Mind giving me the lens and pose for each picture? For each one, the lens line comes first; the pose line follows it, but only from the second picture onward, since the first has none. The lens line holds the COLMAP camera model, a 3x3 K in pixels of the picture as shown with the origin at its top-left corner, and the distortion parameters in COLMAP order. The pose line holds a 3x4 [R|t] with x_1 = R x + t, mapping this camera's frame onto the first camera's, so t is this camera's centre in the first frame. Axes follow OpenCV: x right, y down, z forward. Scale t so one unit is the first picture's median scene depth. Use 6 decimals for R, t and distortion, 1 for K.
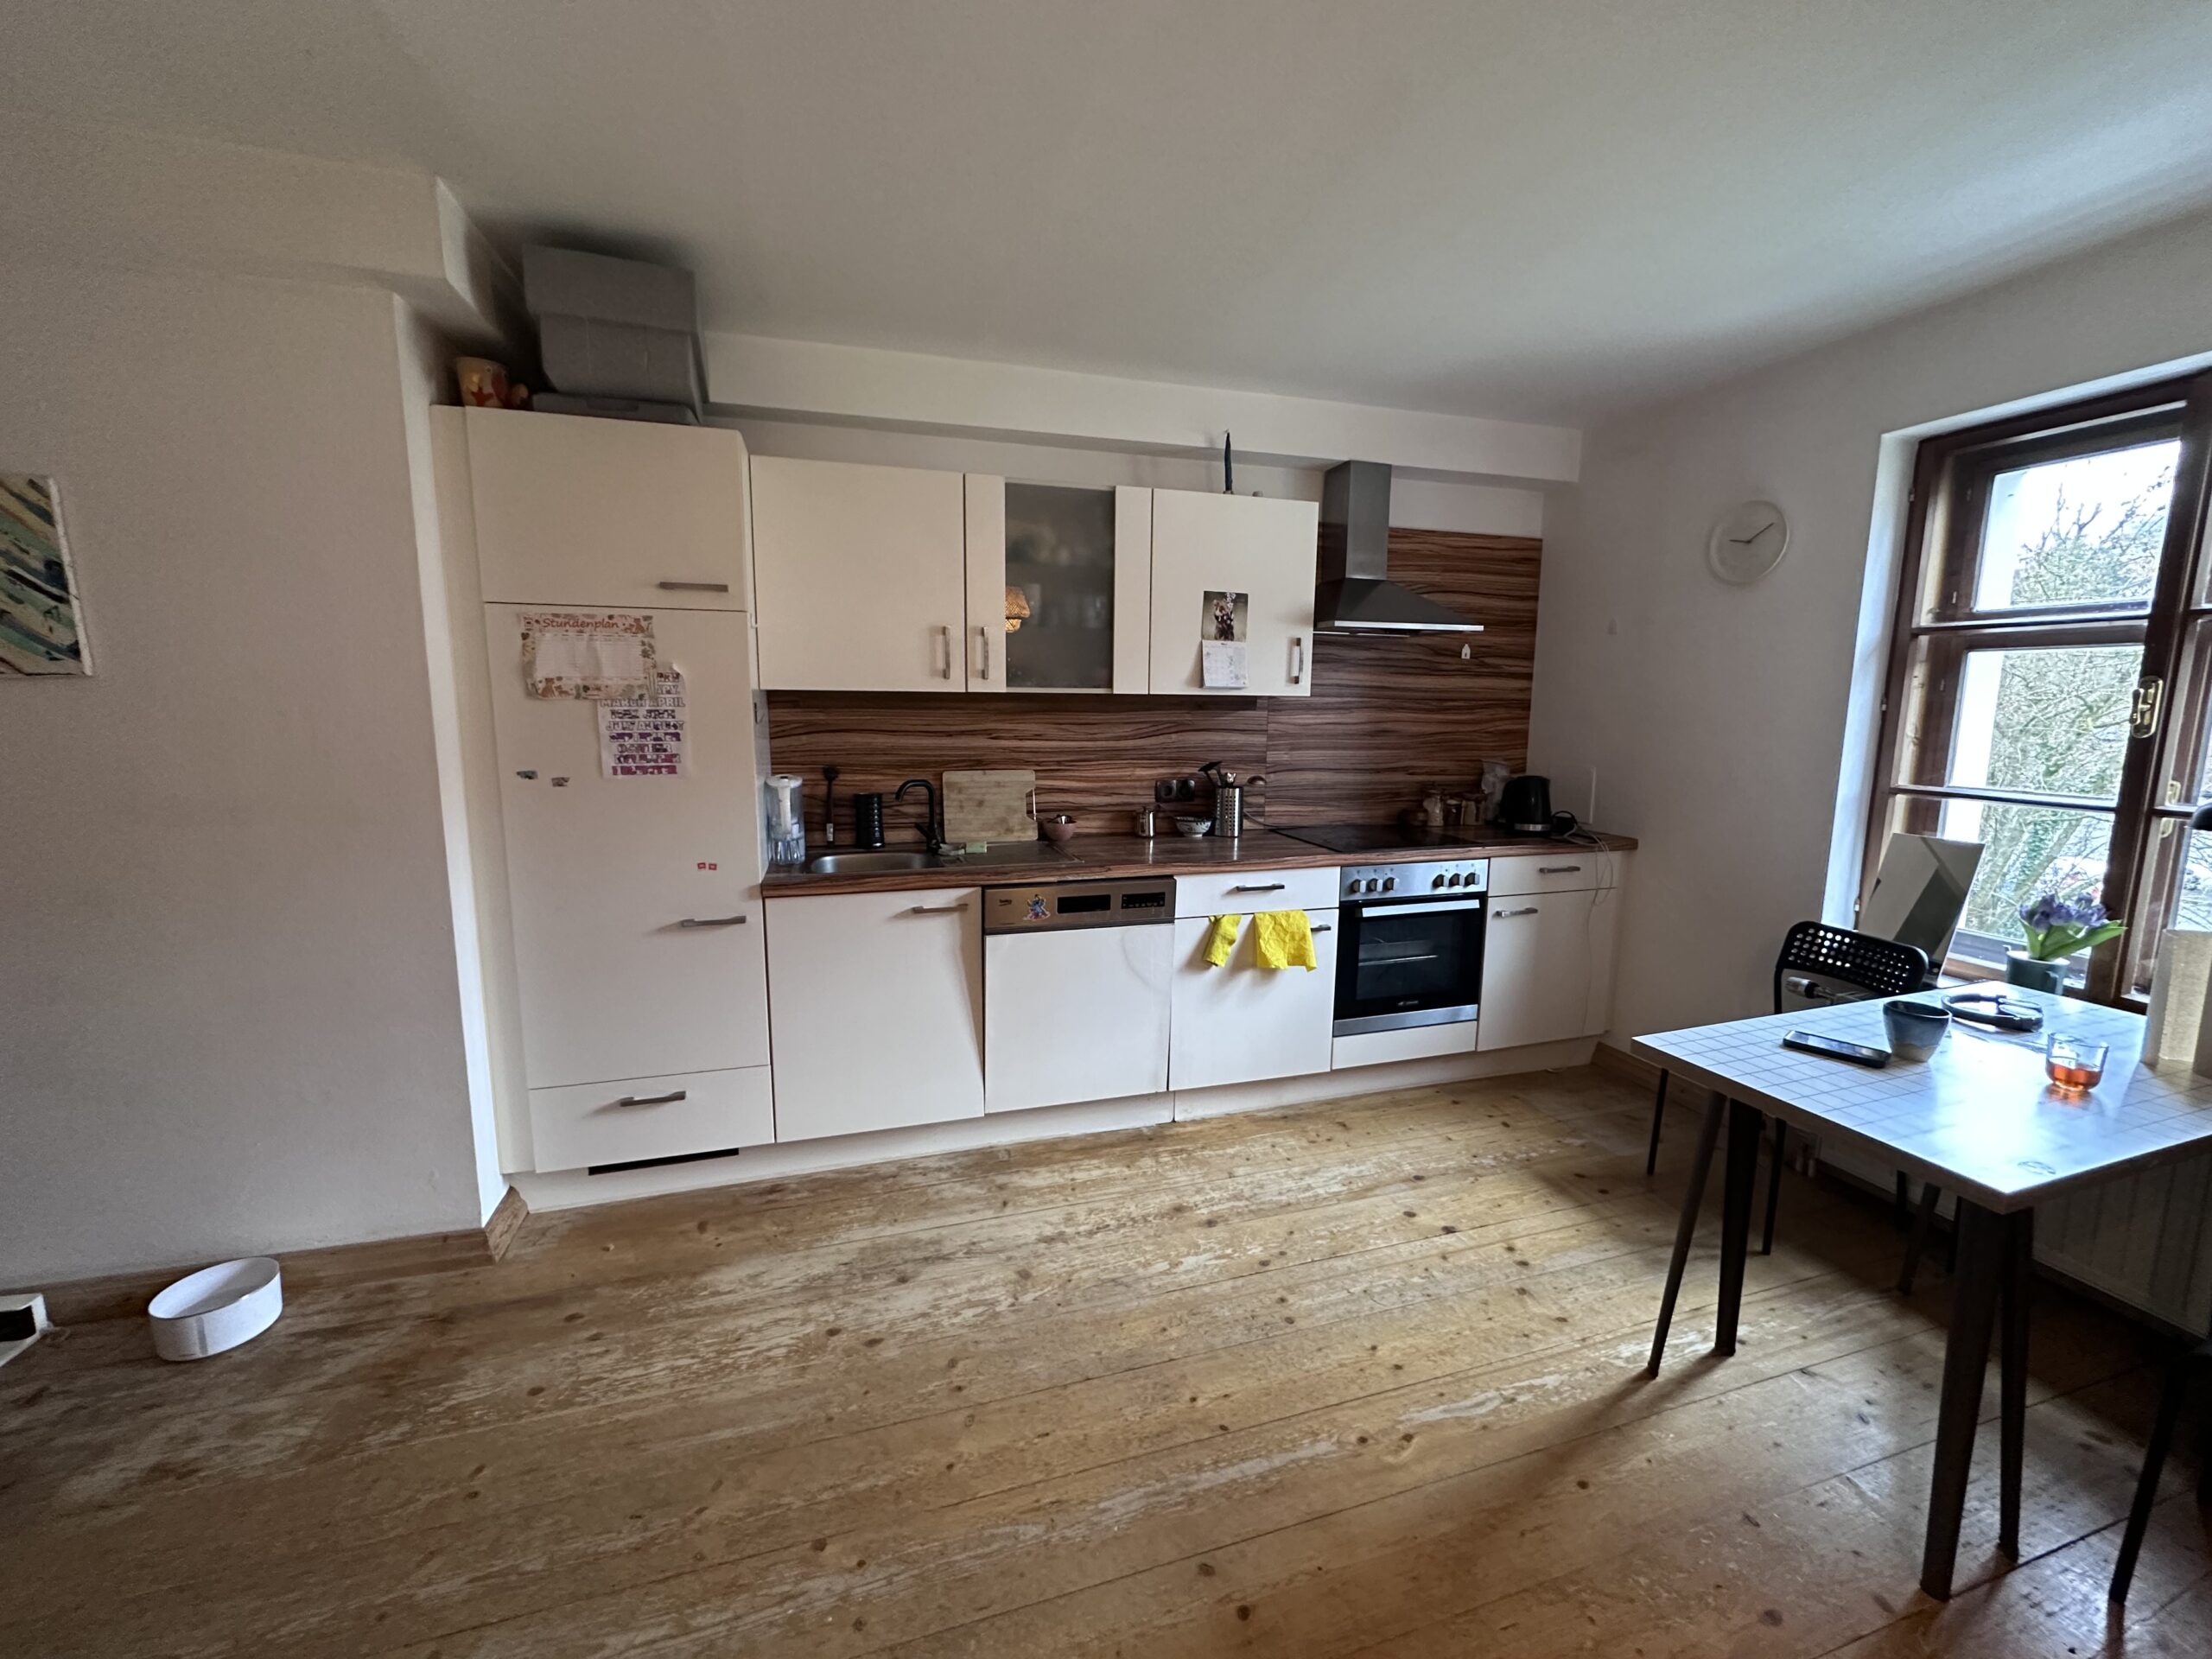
lens RADIAL K [[881.2, 0, 1106.0], [0, 881.2, 829.5], [0, 0, 1]] dist [-0.000650, 0.000076]
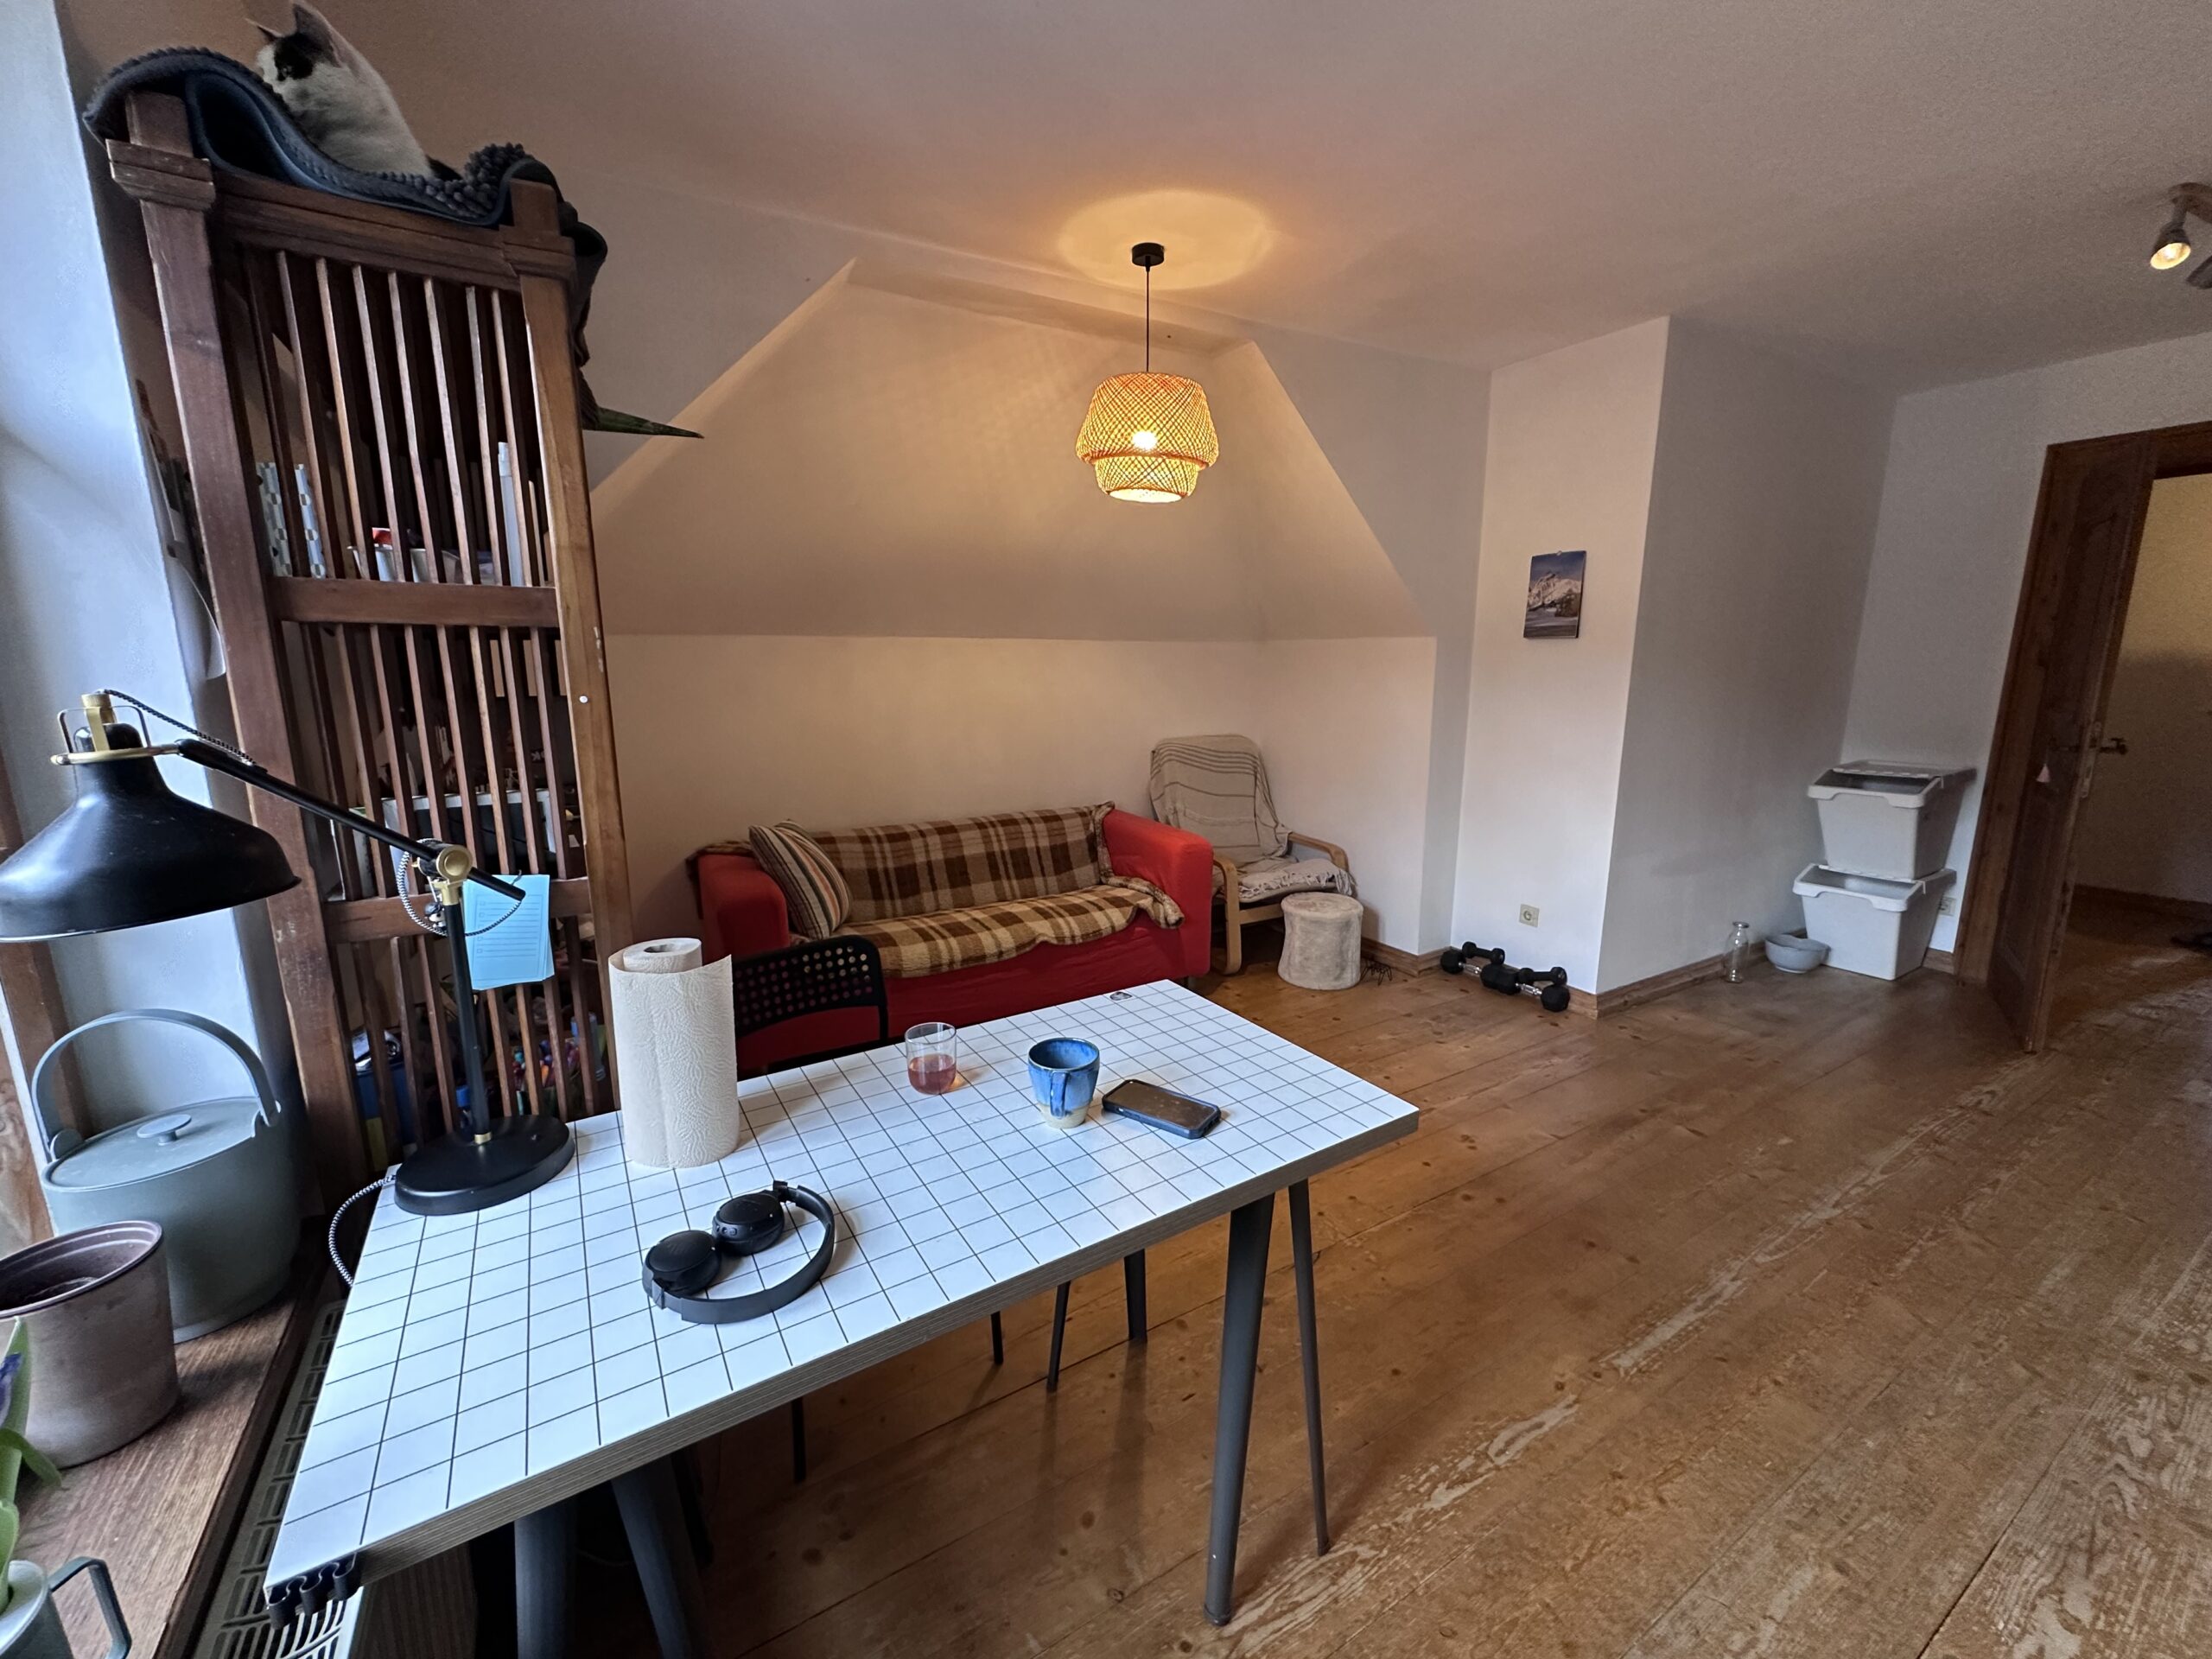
lens RADIAL K [[881.2, 0, 1106.0], [0, 881.2, 829.5], [0, 0, 1]] dist [-0.000650, 0.000076]
pose [[-0.973256, 0.036719, -0.226769, 0.985383], [-0.039603, 0.945545, 0.323073, -0.184219], [0.226283, 0.323414, -0.918803, 1.510352]]
